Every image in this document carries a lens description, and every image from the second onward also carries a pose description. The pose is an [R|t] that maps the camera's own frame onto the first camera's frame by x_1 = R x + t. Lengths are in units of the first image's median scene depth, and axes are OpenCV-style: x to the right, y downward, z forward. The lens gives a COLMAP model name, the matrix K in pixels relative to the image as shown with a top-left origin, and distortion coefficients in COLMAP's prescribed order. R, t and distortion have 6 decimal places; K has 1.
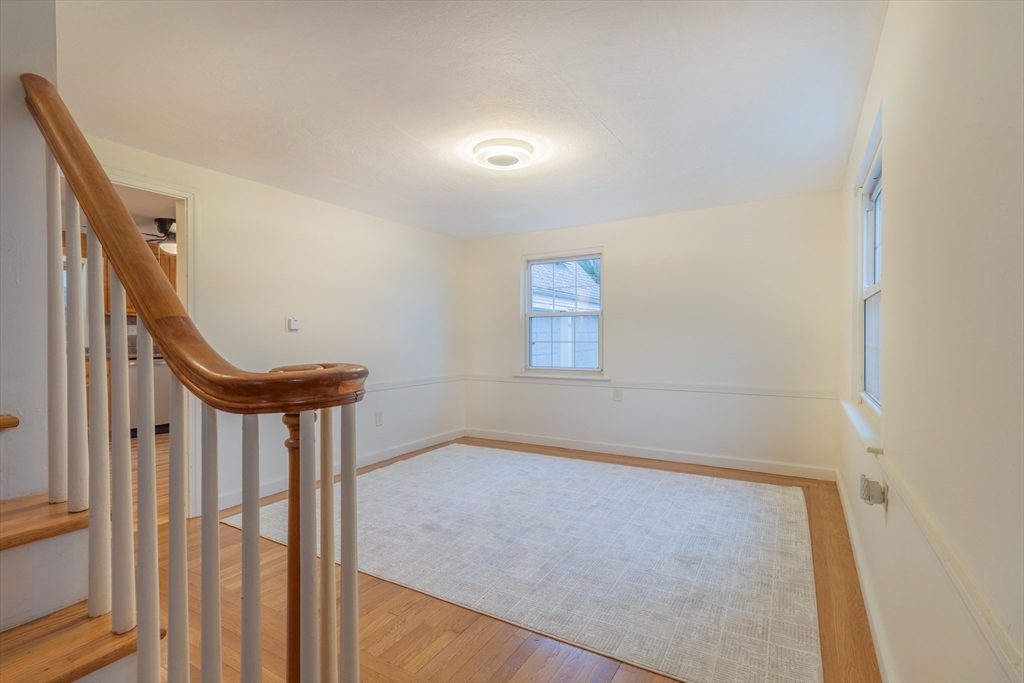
lens RADIAL K [[491.8, 0, 510.8], [0, 491.8, 340.5], [0, 0, 1]] dist [0.004850, 0.000055]
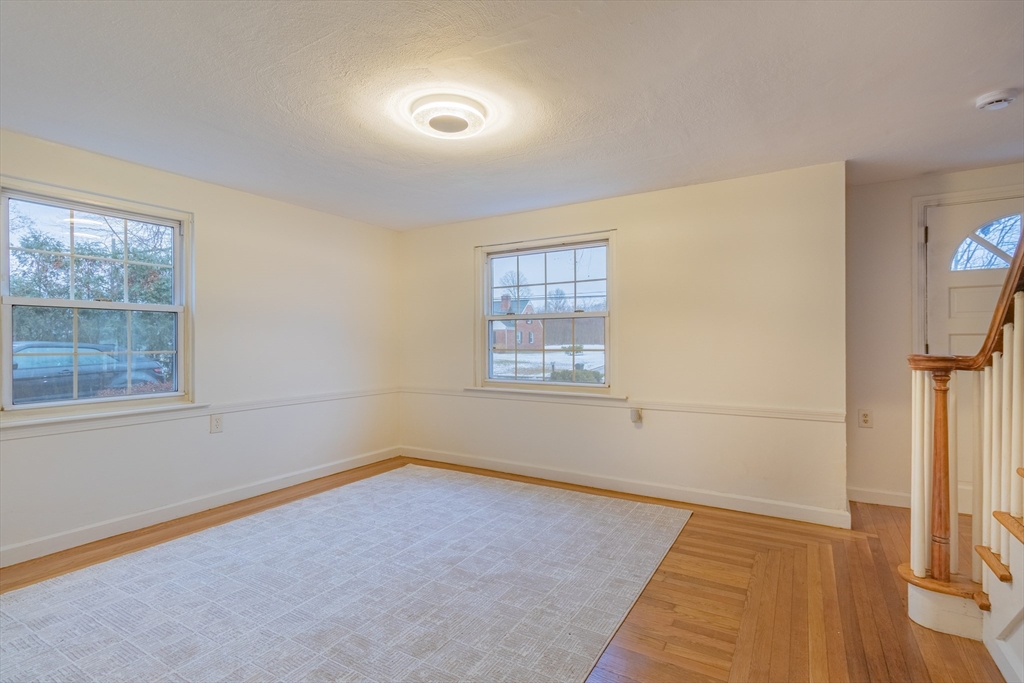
lens RADIAL K [[491.8, 0, 507.4], [0, 491.8, 344.5], [0, 0, 1]] dist [0.004850, 0.000055]
pose [[-0.002566, -0.002357, 0.999994, -0.817053], [0.006998, 0.999973, 0.002375, -0.010810], [-0.999972, 0.007004, -0.002549, 0.908709]]
